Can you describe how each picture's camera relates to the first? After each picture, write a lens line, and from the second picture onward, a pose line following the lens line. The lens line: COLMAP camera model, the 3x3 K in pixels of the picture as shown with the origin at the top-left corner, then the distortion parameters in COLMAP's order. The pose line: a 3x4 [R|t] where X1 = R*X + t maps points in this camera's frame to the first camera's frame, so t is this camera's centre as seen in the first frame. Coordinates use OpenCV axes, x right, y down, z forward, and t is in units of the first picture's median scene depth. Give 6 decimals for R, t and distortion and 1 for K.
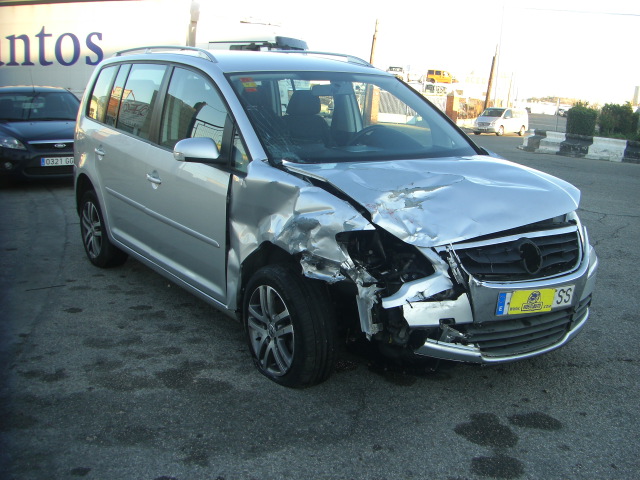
lens RADIAL K [[737.2, 0, 380.2], [0, 737.2, 242.7], [0, 0, 1]] dist [-0.185005, 0.076151]
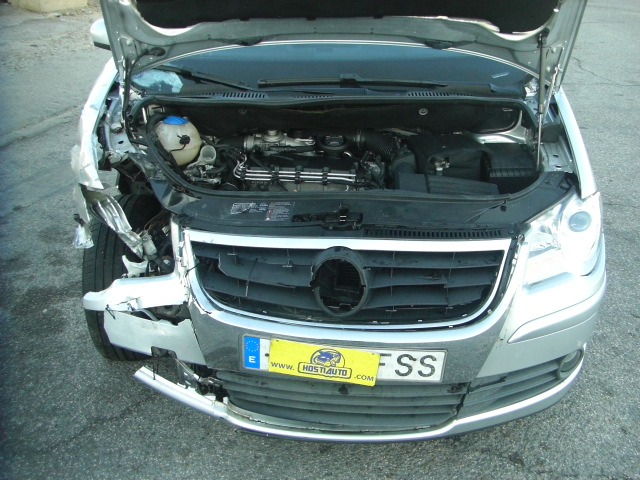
lens RADIAL K [[737.2, 0, 380.2], [0, 737.2, 242.7], [0, 0, 1]] dist [-0.185005, 0.076151]
pose [[0.807430, 0.239792, -0.539033, 0.530908], [-0.119315, 0.961163, 0.248855, -0.155497], [0.577772, -0.136619, 0.804683, 0.587384]]
